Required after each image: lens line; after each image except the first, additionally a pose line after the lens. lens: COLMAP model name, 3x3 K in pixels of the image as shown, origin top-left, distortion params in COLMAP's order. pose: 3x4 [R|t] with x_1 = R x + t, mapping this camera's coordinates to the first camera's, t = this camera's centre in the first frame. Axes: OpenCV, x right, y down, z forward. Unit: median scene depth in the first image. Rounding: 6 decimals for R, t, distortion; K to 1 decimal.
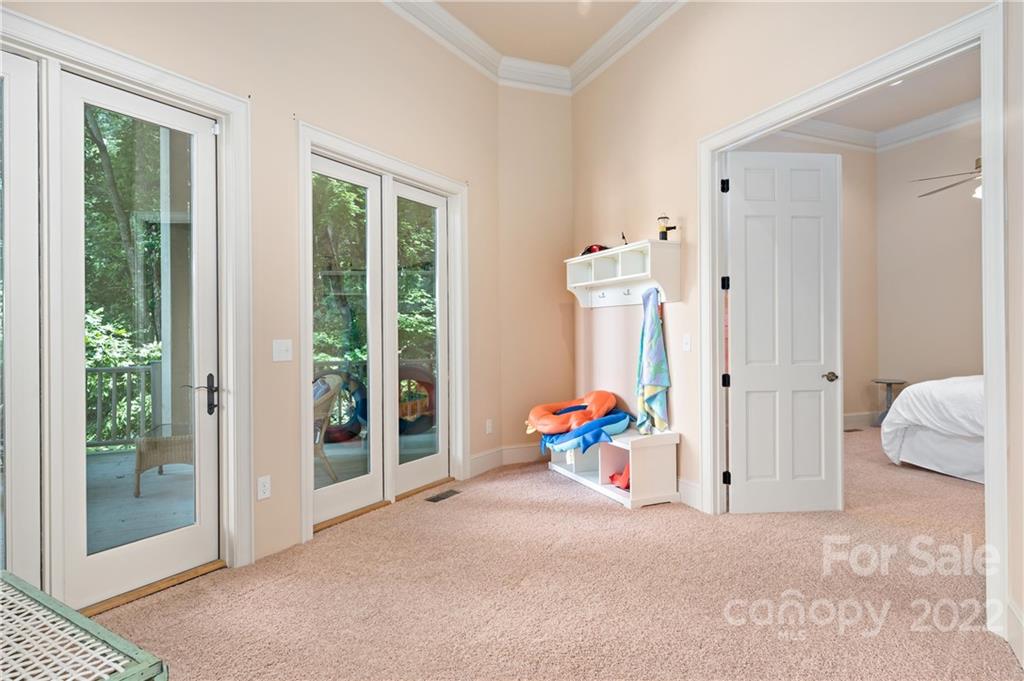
lens RADIAL K [[520.9, 0, 509.9], [0, 520.9, 339.1], [0, 0, 1]] dist [-0.004144, -0.000283]
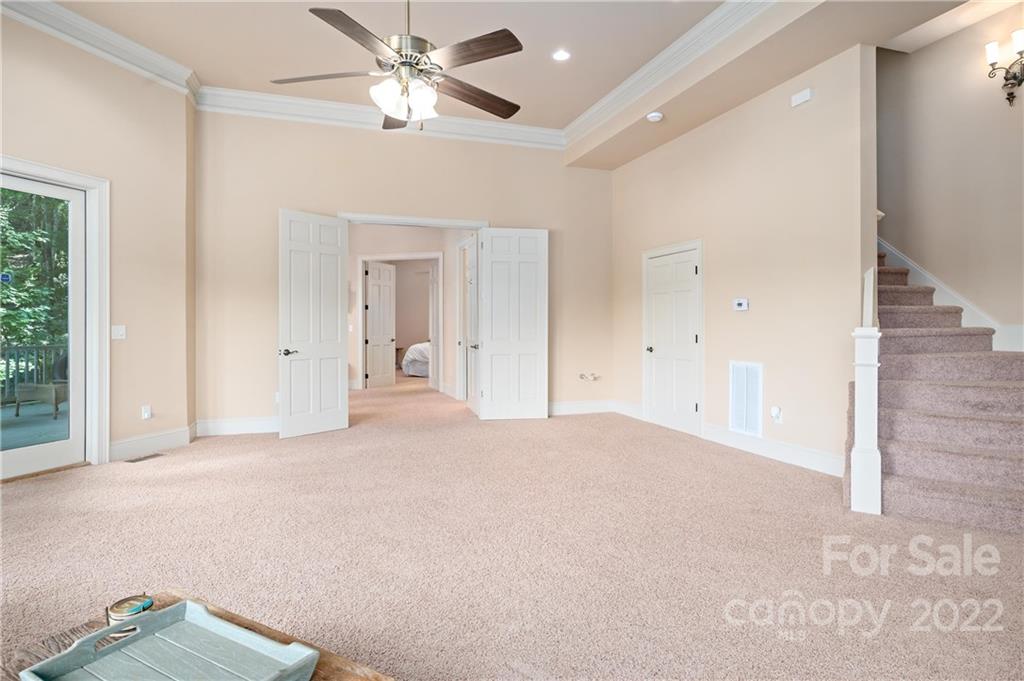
lens RADIAL K [[543.7, 0, 508.6], [0, 543.7, 333.8], [0, 0, 1]] dist [-0.003397, -0.000363]
pose [[0.633487, -0.005317, 0.773735, -1.197636], [0.001971, 0.999984, 0.005258, 0.019244], [-0.773751, -0.001806, 0.633487, -1.276877]]
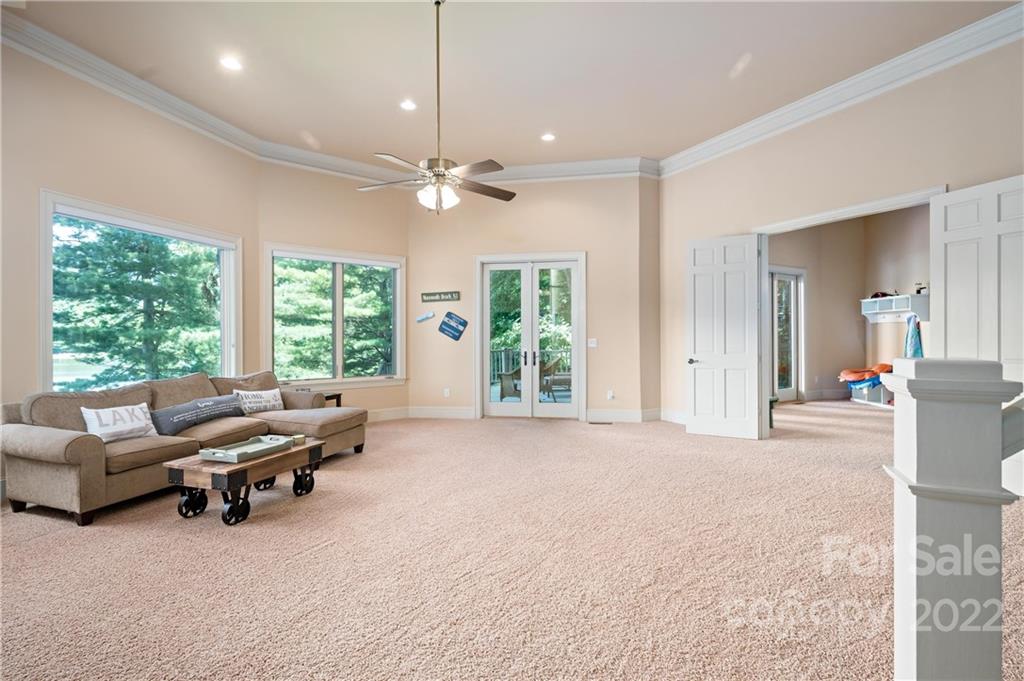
lens RADIAL K [[470.1, 0, 506.4], [0, 470.1, 336.8], [0, 0, 1]] dist [0.006059, 0.000407]
pose [[0.877939, 0.002764, -0.478764, -0.261301], [-0.003839, 0.999992, -0.001267, 0.001748], [0.478757, 0.002950, 0.877943, -1.485161]]
